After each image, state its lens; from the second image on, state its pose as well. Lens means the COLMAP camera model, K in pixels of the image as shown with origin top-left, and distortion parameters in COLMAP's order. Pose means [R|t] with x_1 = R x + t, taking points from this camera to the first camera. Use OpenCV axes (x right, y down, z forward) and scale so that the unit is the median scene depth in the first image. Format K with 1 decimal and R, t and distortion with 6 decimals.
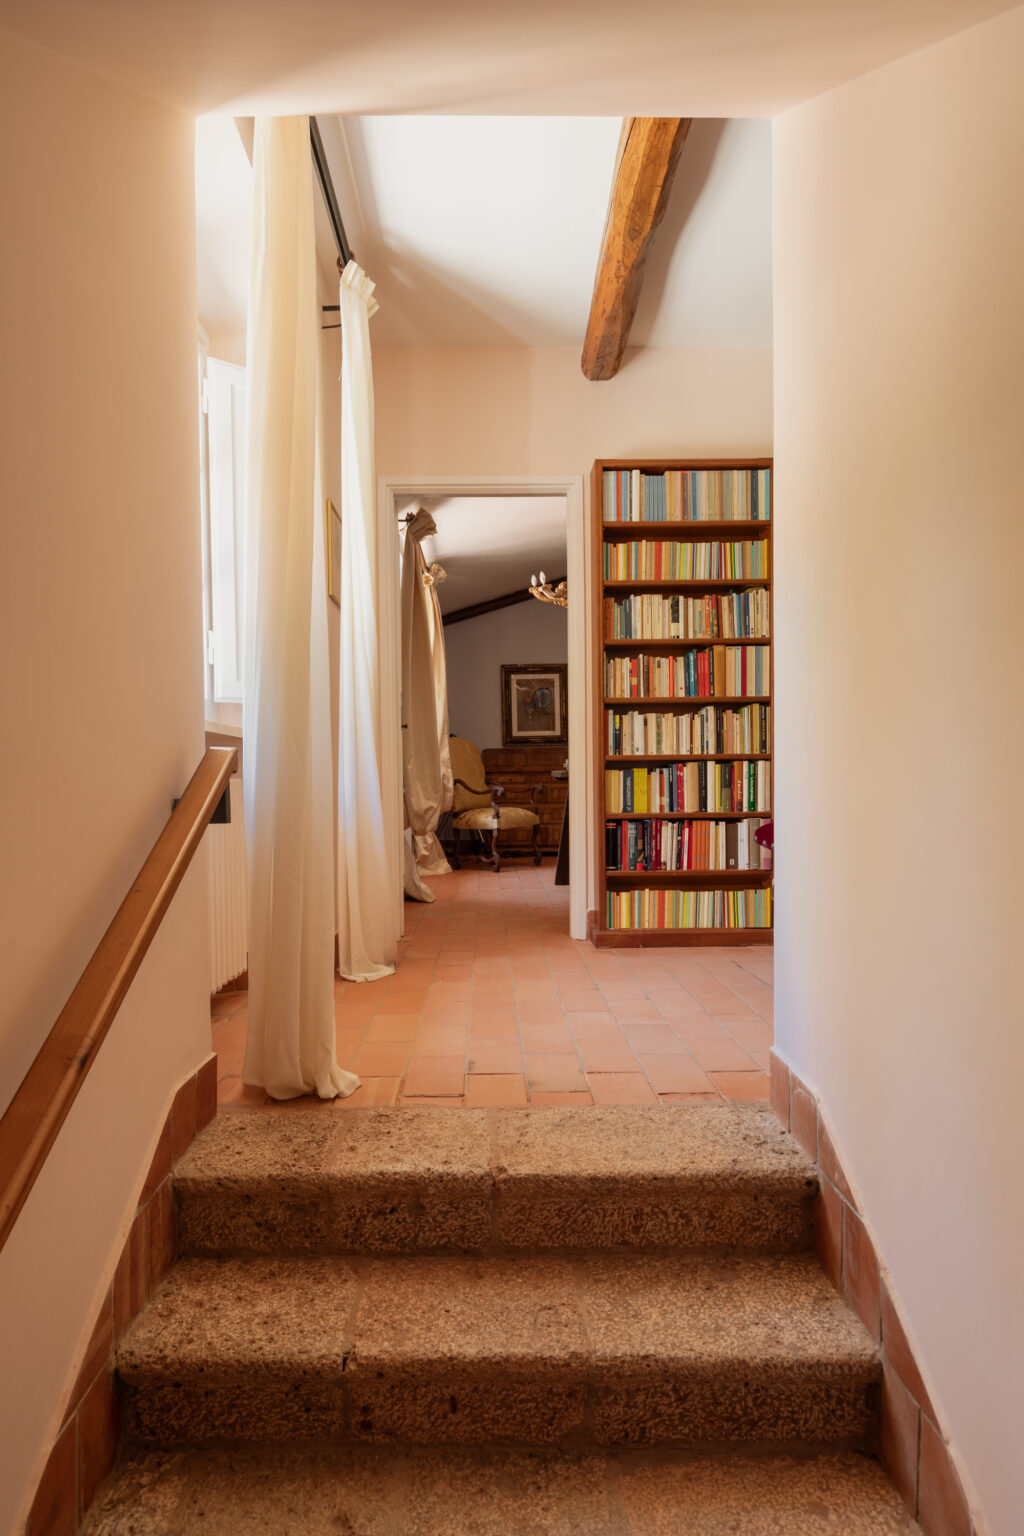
lens RADIAL K [[855.7, 0, 512.0], [0, 855.7, 768.0], [0, 0, 1]] dist [0.000149, -0.000005]
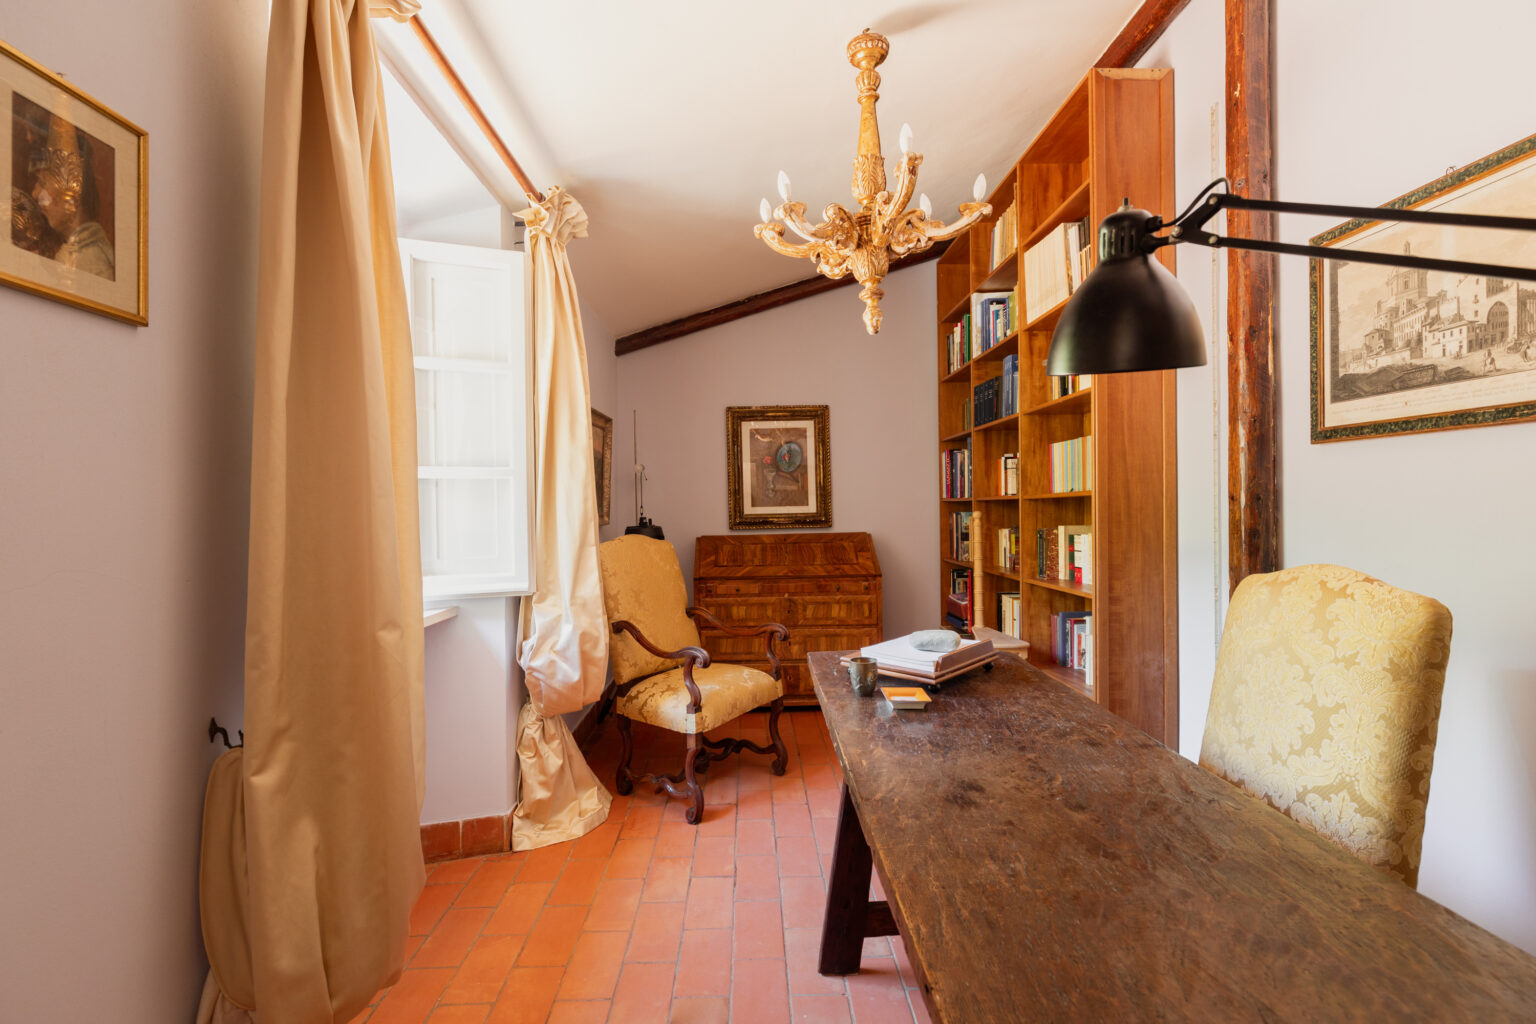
lens RADIAL K [[729.5, 0, 768.0], [0, 729.5, 512.0], [0, 0, 1]] dist [-0.001106, -0.028529]
pose [[0.999999, -0.000522, 0.001500, 0.019213], [0.000497, 0.999861, 0.016675, -0.050881], [-0.001508, -0.016674, 0.999860, 0.451697]]
